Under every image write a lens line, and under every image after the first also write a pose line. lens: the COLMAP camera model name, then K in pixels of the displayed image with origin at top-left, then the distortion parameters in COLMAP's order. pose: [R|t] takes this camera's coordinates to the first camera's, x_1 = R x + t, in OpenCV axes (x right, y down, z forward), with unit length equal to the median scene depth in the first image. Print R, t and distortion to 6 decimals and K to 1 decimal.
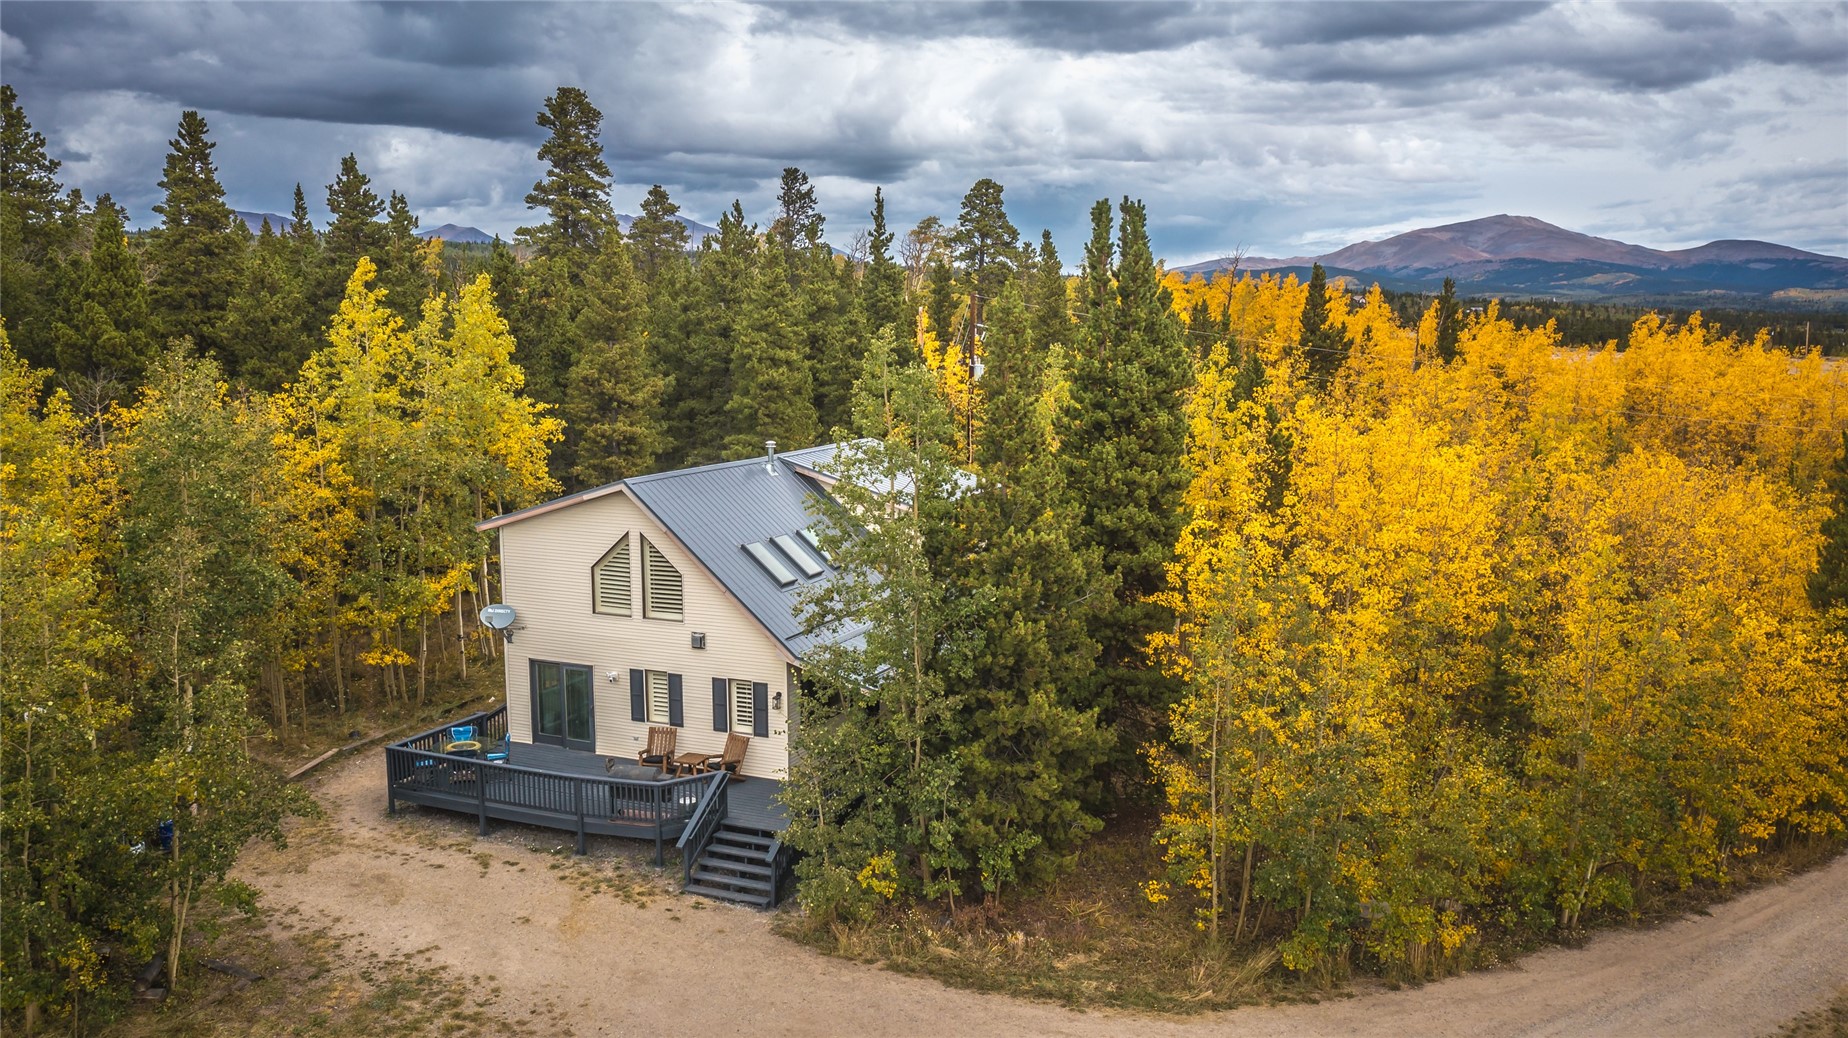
lens RADIAL K [[1457.9, 0, 927.2], [0, 1457.9, 513.3], [0, 0, 1]] dist [-0.011693, 0.000987]
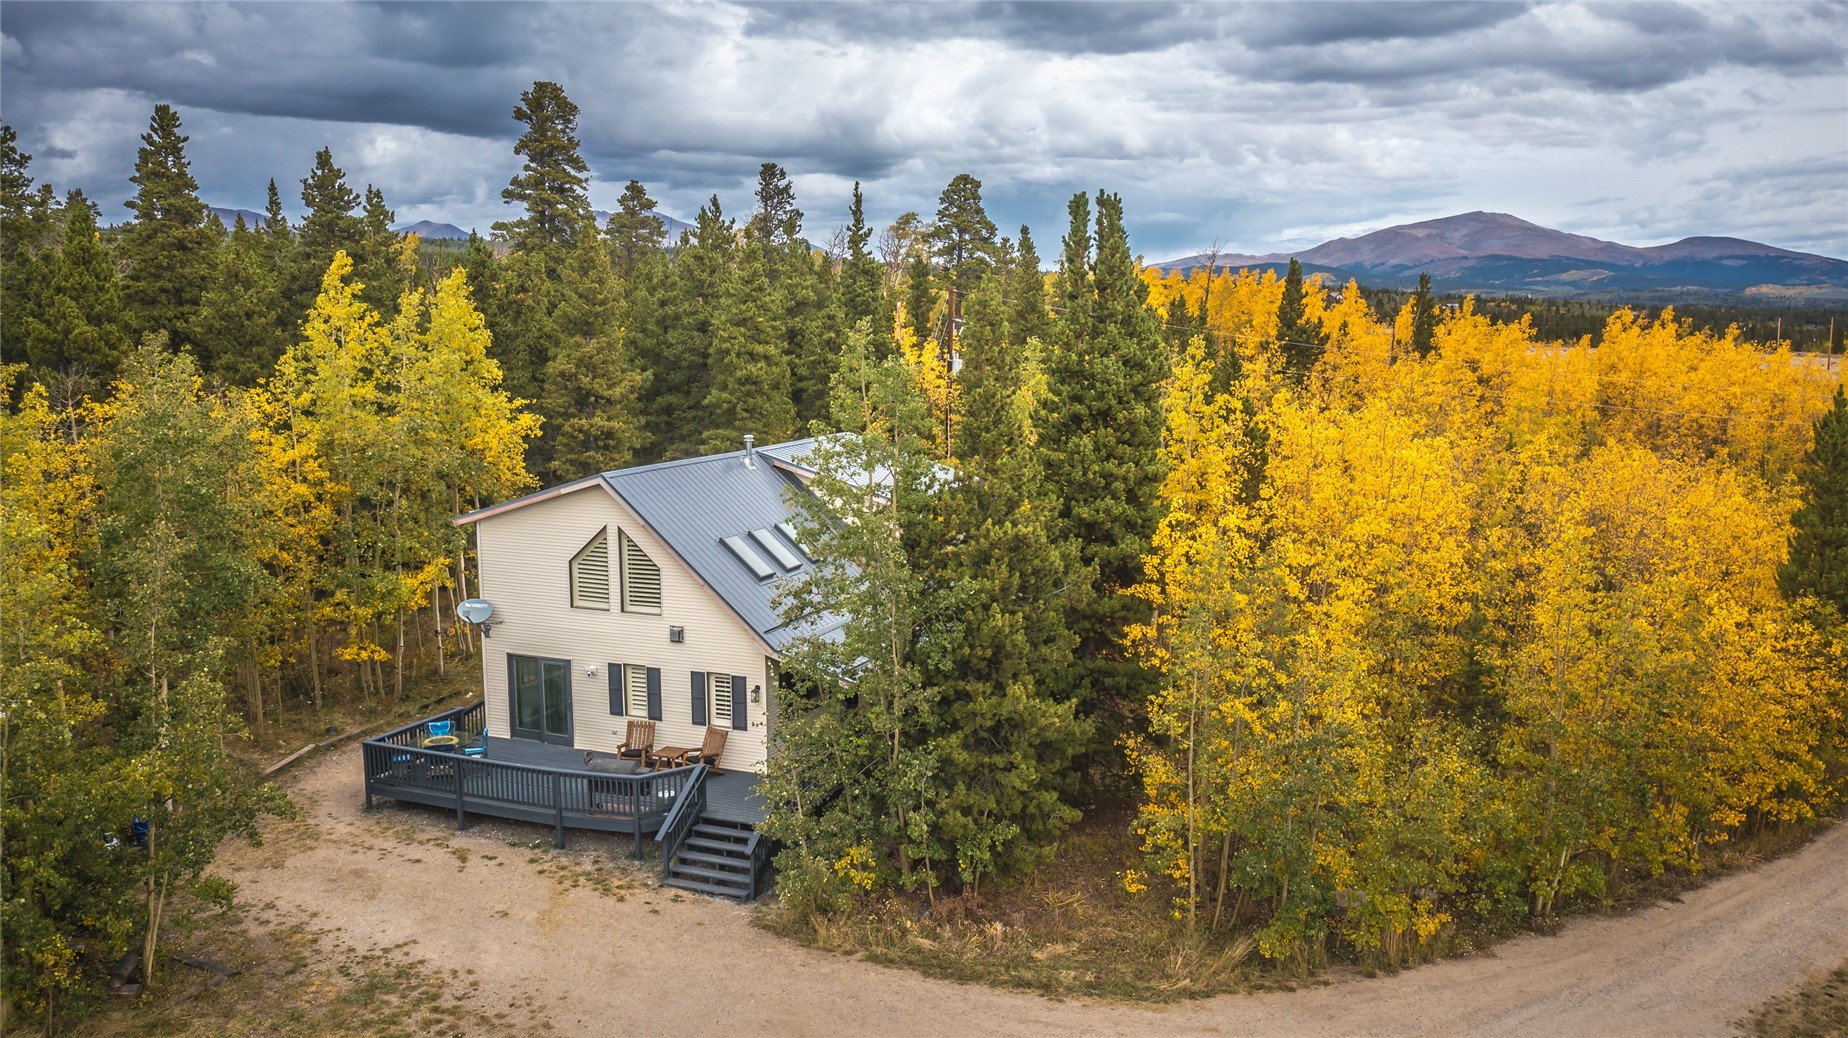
lens RADIAL K [[1457.9, 0, 927.2], [0, 1457.9, 513.3], [0, 0, 1]] dist [-0.011693, 0.000987]
pose [[0.999895, -0.002446, 0.014301, 0.000672], [0.002412, 0.999994, 0.002344, 0.002510], [-0.014307, -0.002309, 0.999895, -0.001753]]
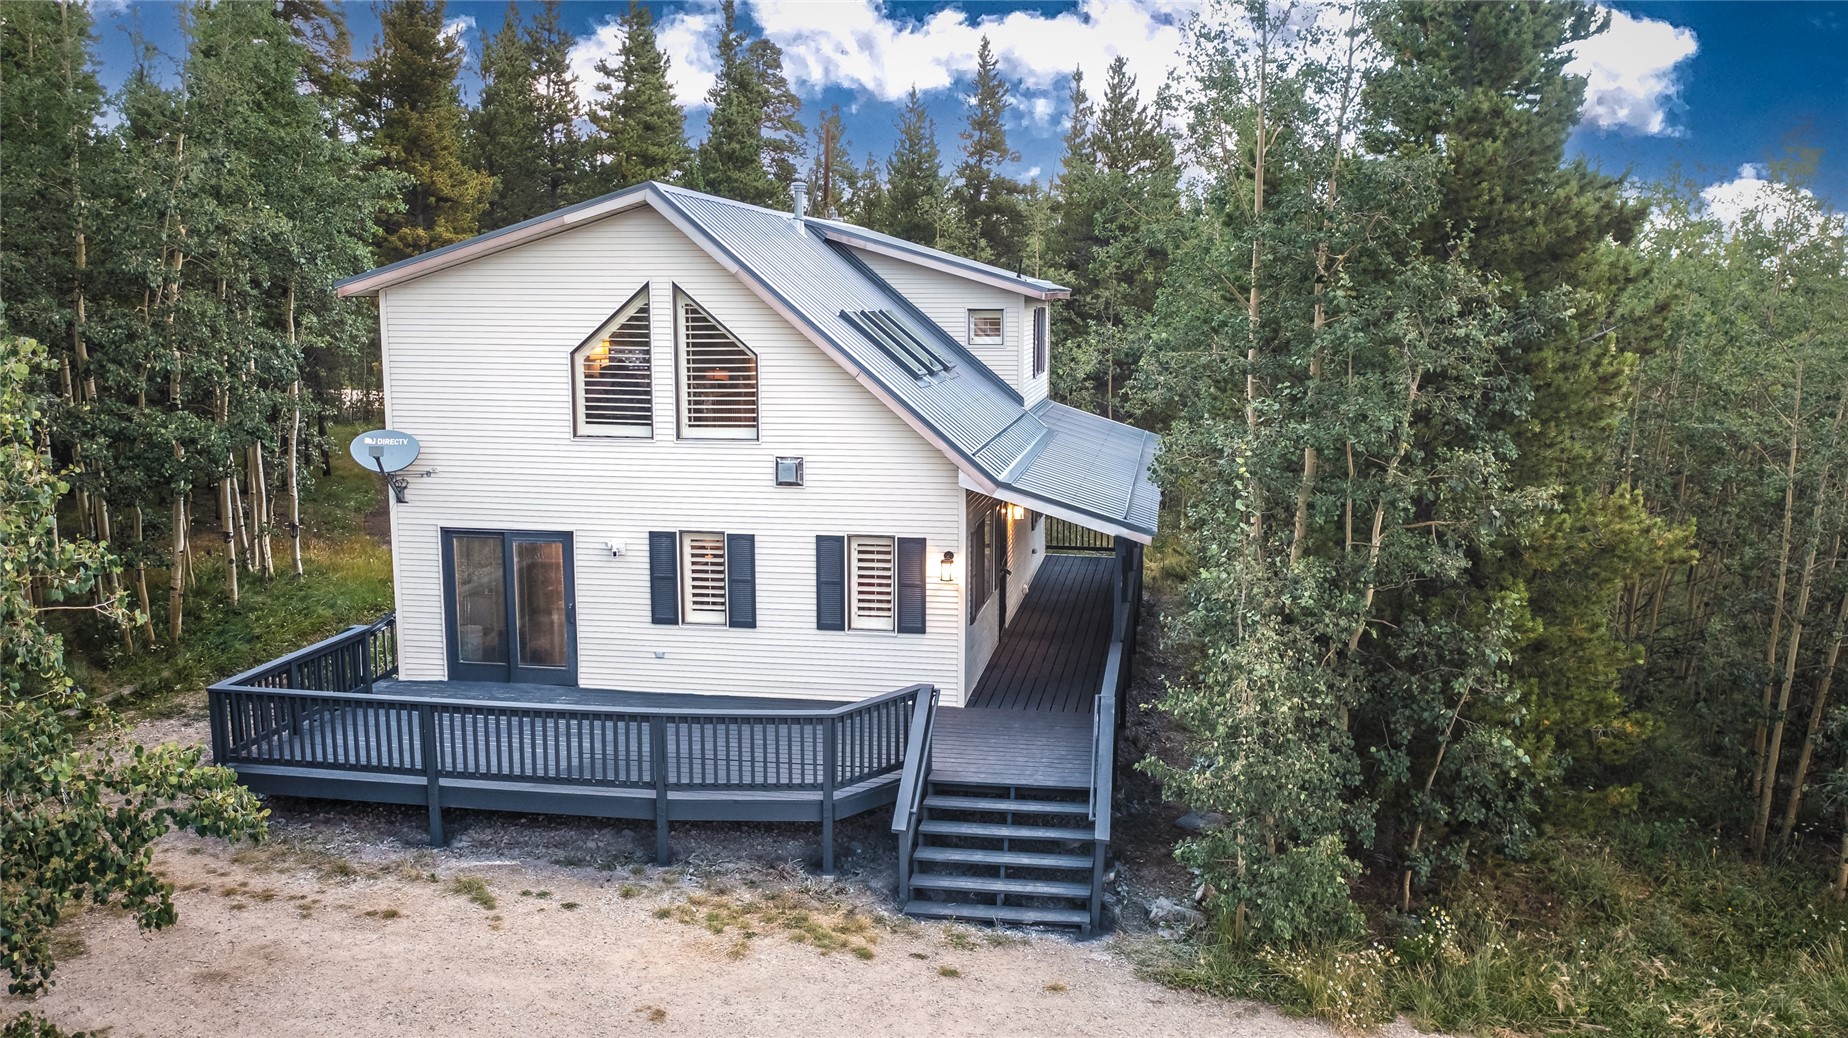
lens RADIAL K [[1457.9, 0, 927.2], [0, 1457.9, 513.3], [0, 0, 1]] dist [-0.011693, 0.000987]
pose [[0.967464, -0.030755, 0.251132, -0.257199], [0.027086, 0.999470, 0.018053, 0.098538], [-0.251554, -0.010663, 0.967785, 0.455337]]
